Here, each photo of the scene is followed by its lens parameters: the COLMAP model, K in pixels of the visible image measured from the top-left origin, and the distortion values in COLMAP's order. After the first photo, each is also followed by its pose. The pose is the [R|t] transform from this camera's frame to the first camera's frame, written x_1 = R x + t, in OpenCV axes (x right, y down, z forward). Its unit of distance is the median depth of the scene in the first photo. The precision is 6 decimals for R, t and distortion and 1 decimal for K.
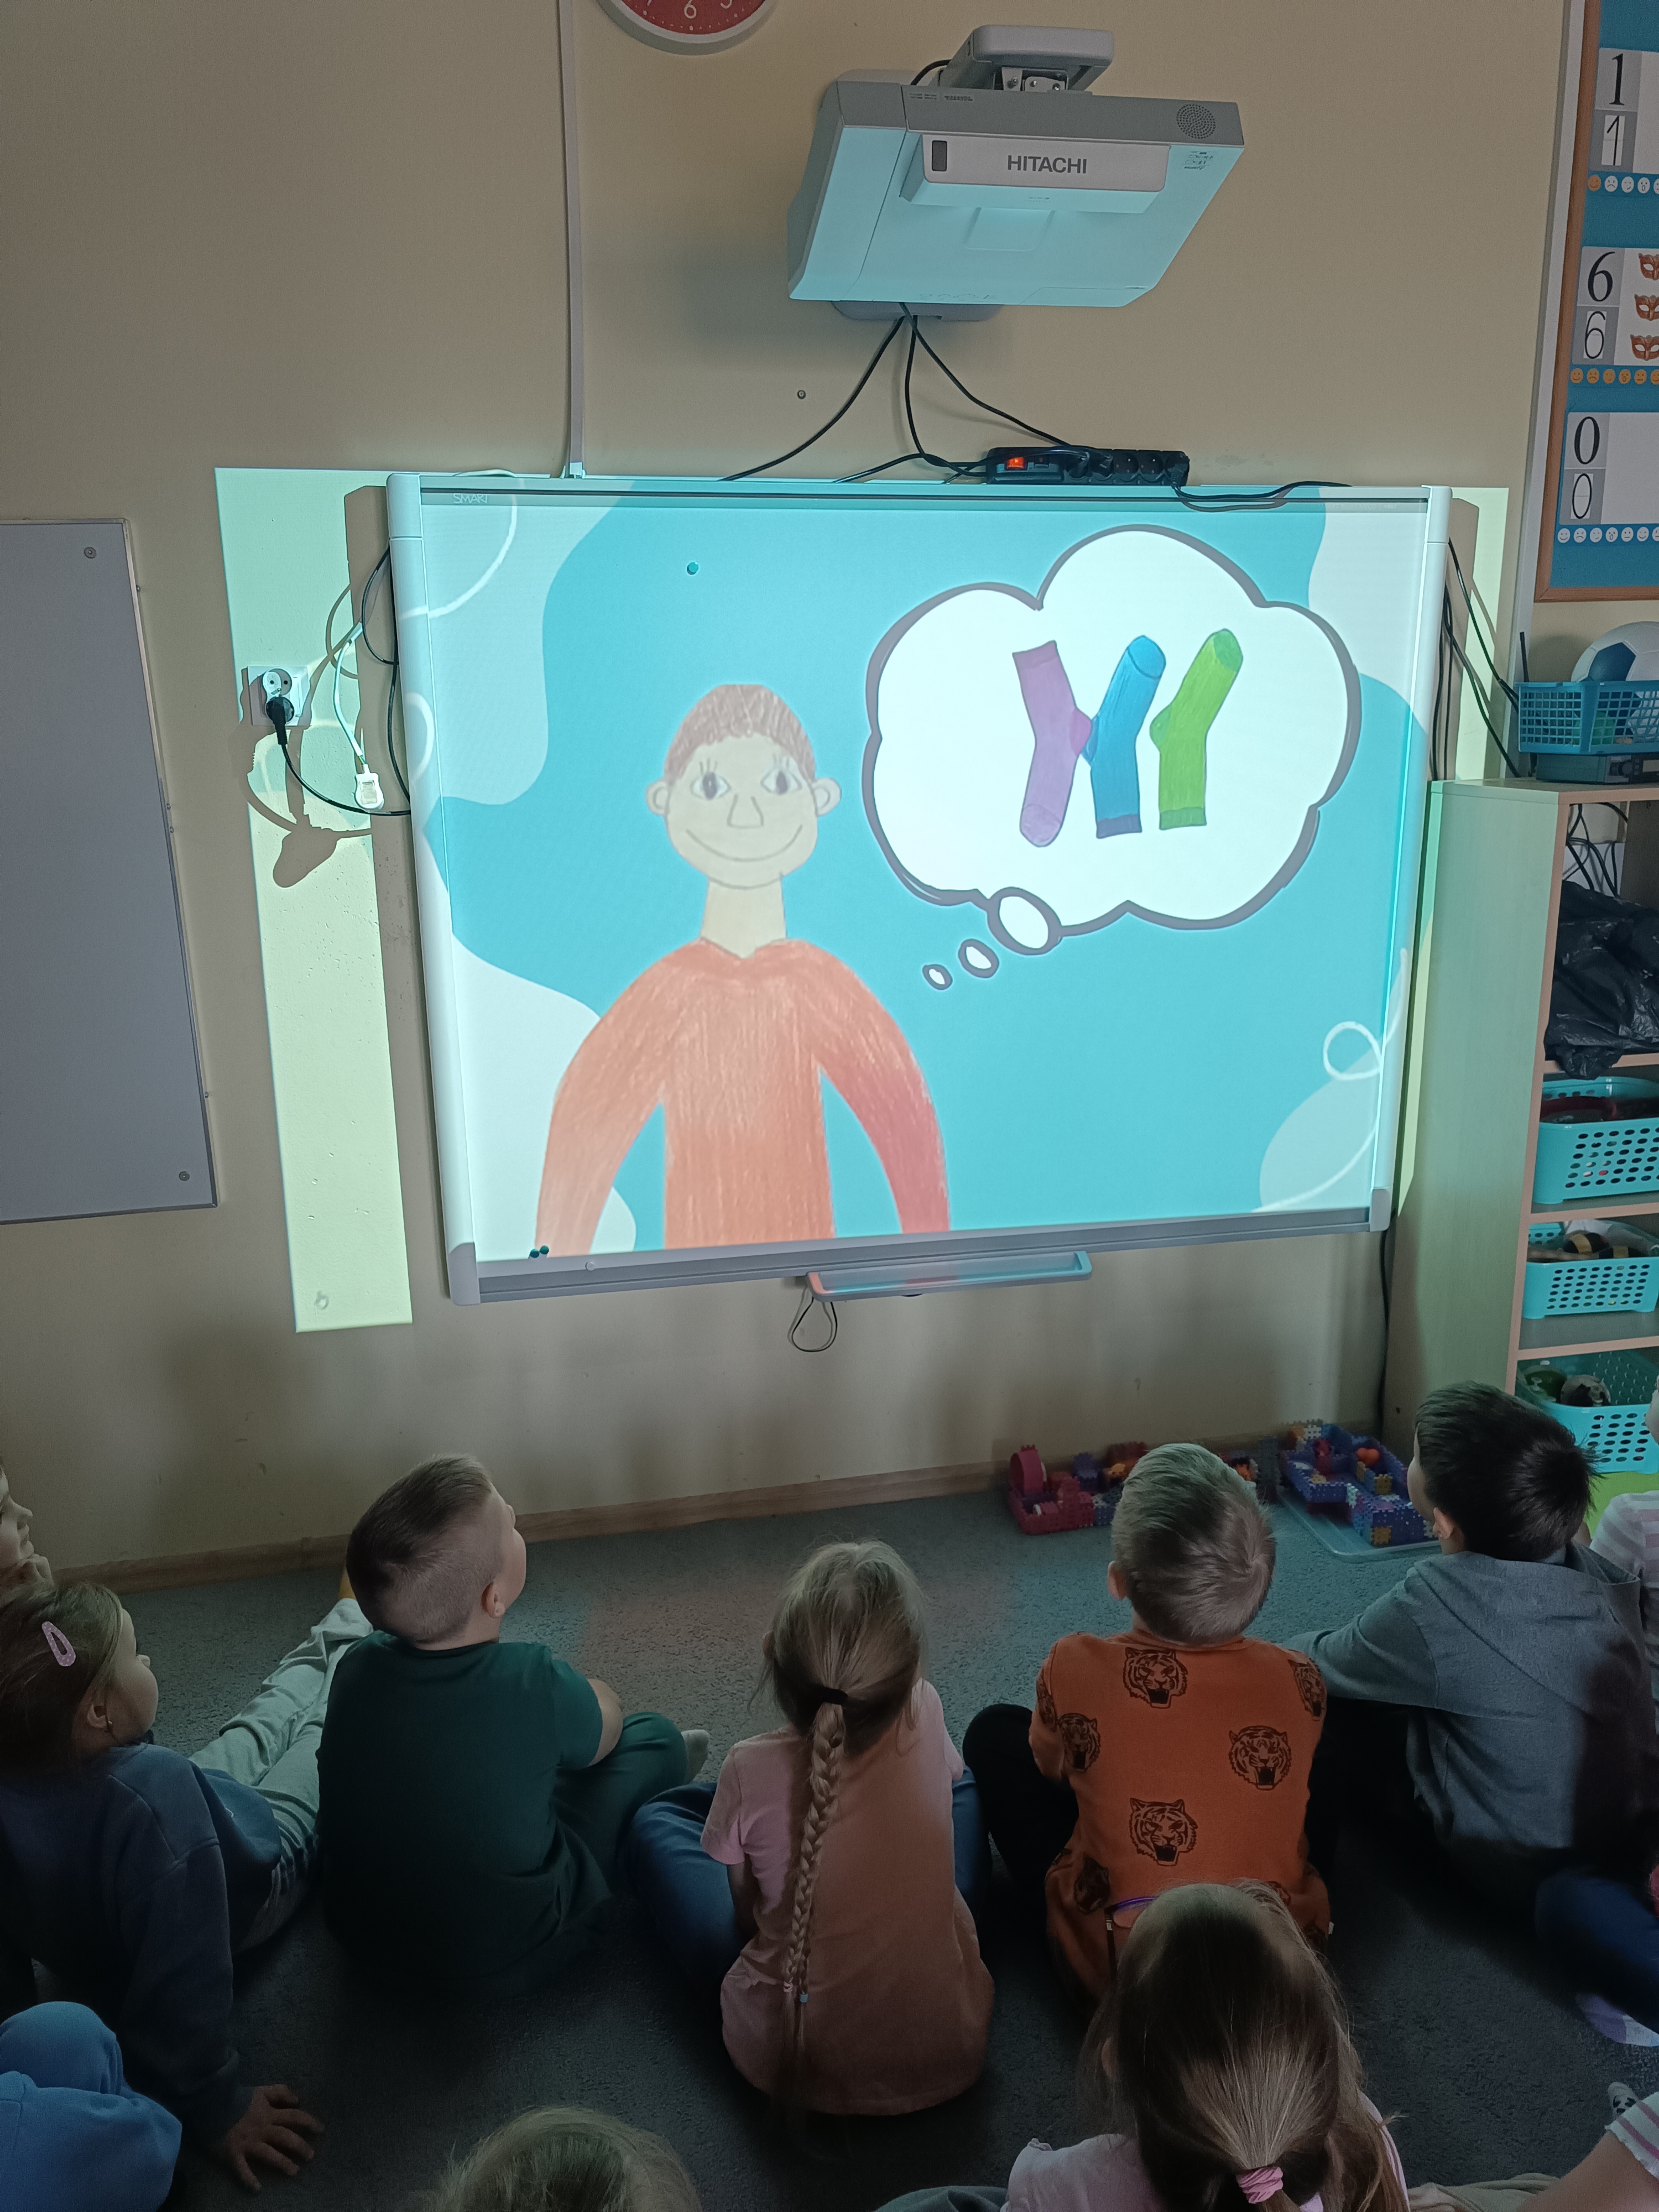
lens RADIAL K [[1621.3, 0, 822.2], [0, 1621.3, 1106.6], [0, 0, 1]] dist [0.032139, -0.024436]
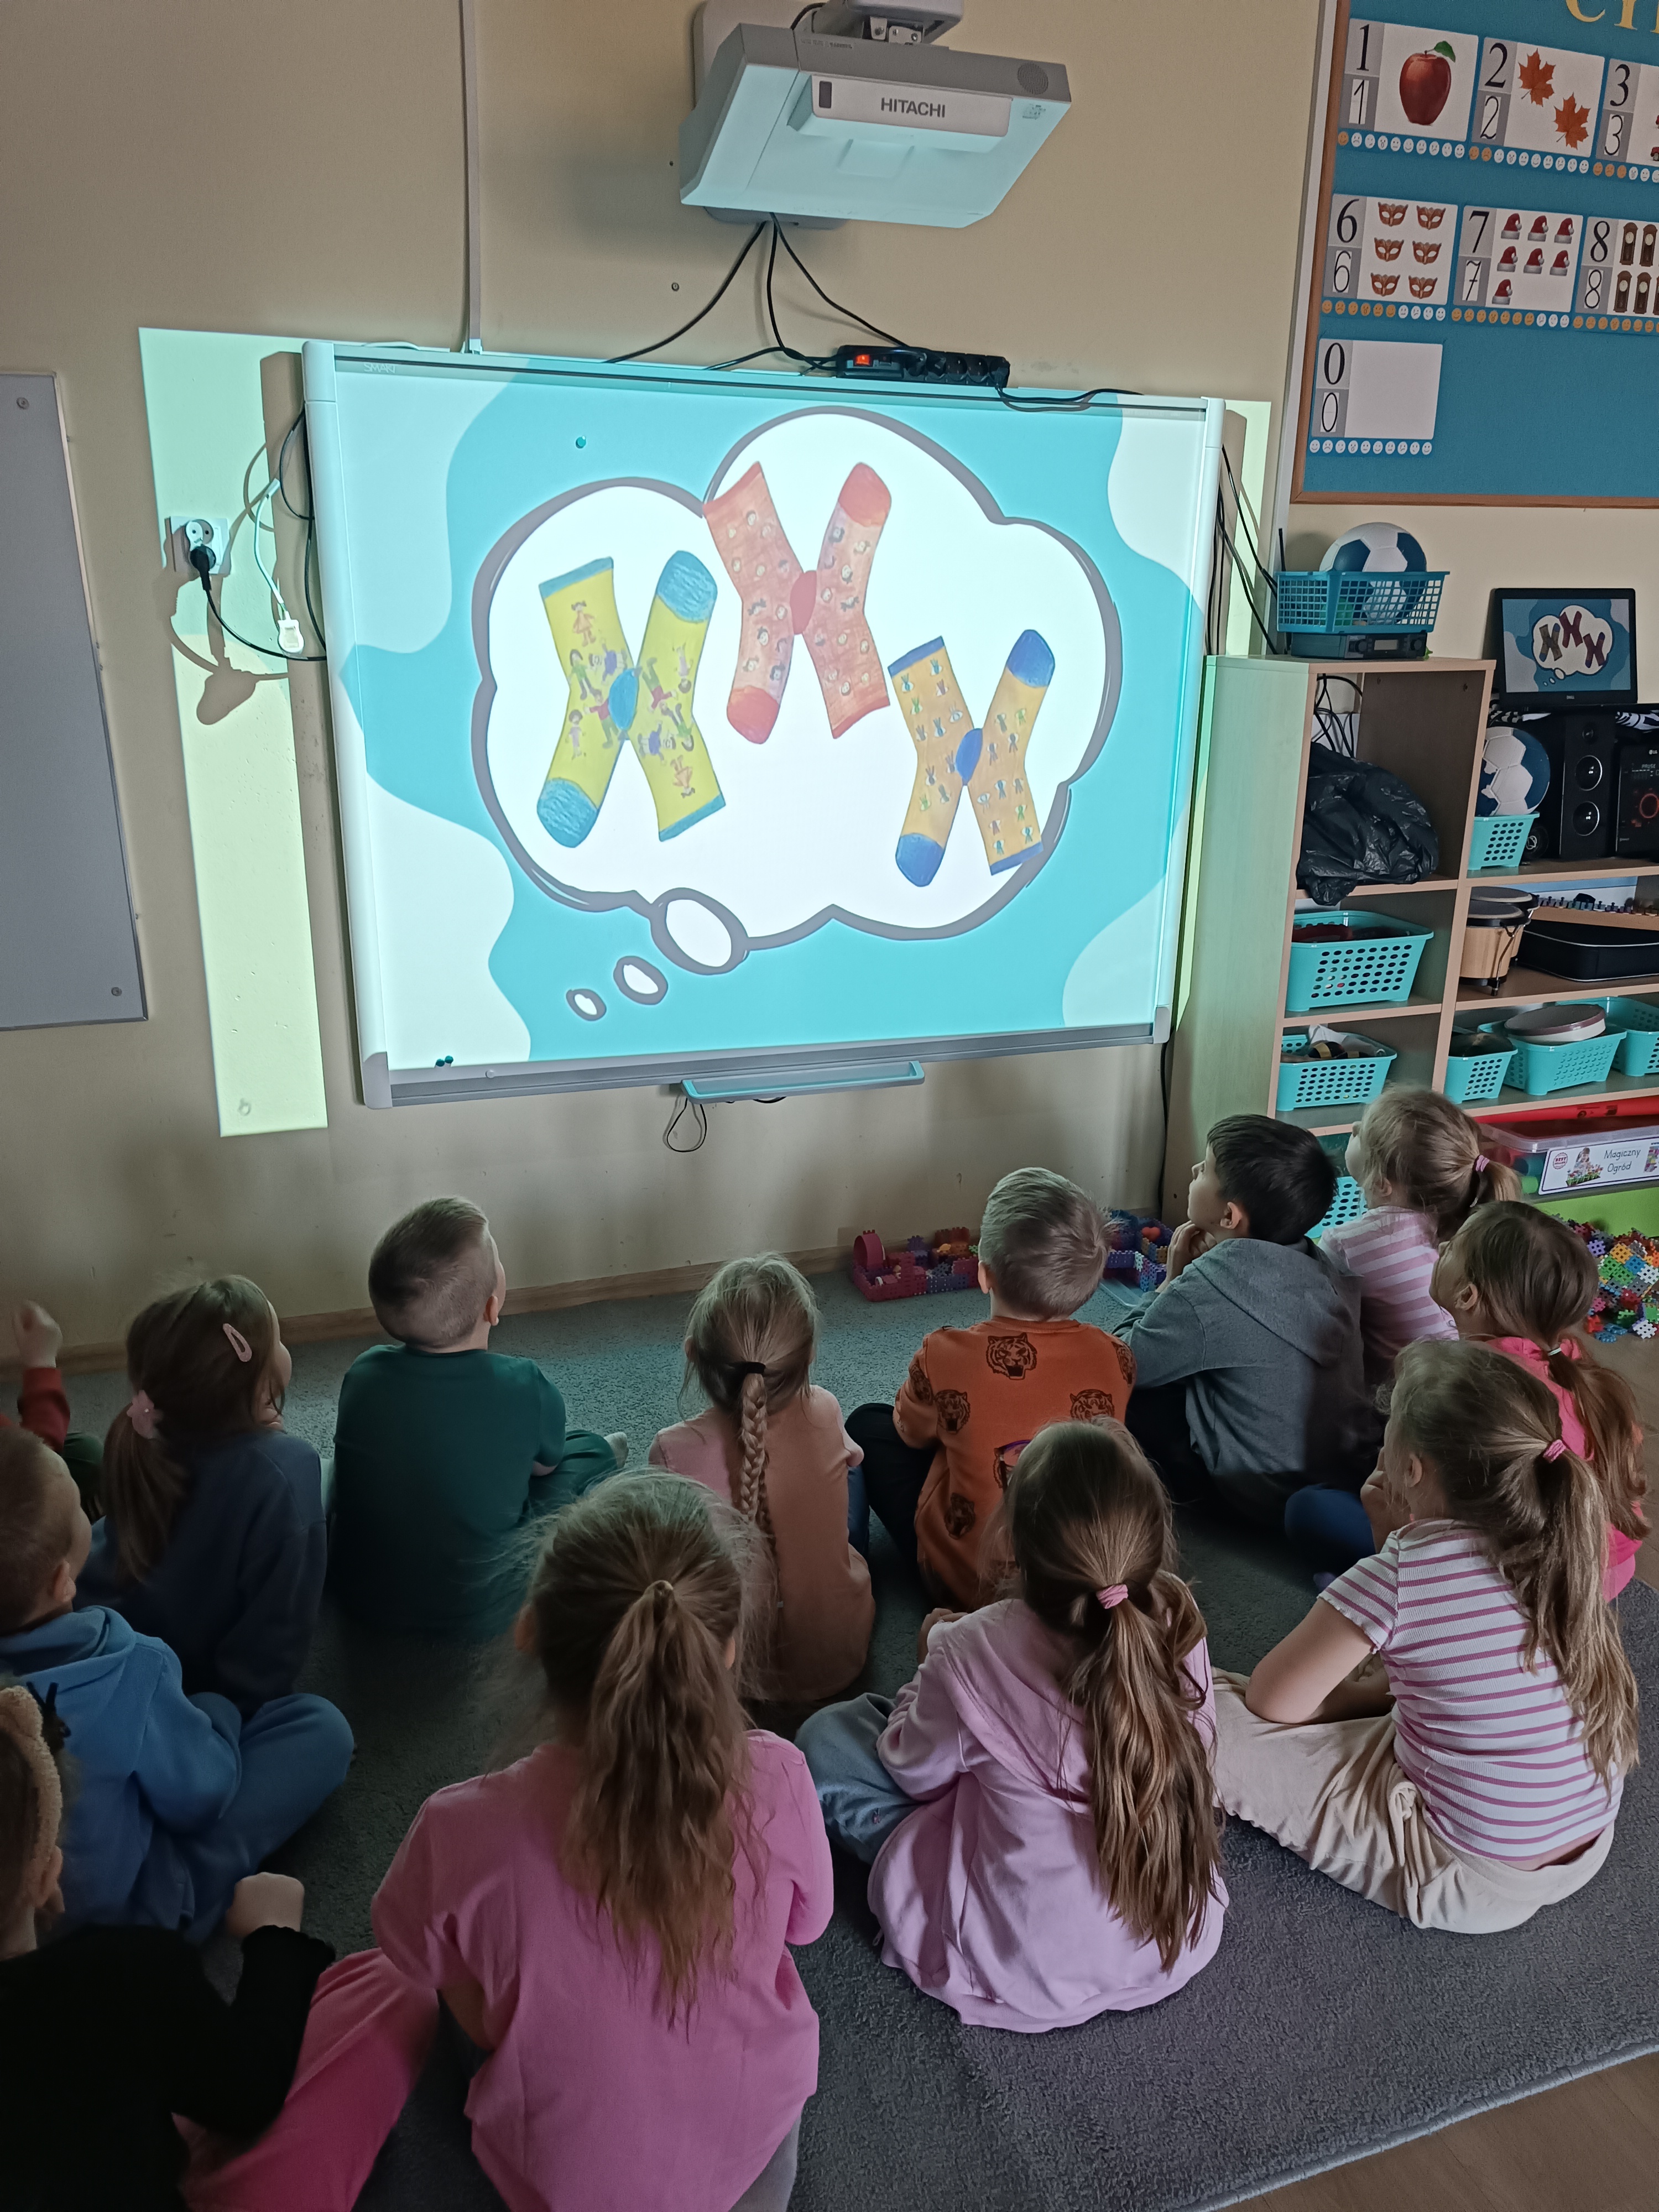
lens RADIAL K [[1621.3, 0, 829.8], [0, 1621.3, 1102.7], [0, 0, 1]] dist [0.032139, -0.024436]
pose [[0.989438, -0.015906, 0.144080, -0.076243], [0.007215, 0.998133, 0.060644, 0.053973], [-0.144776, -0.058964, 0.987706, -0.152814]]
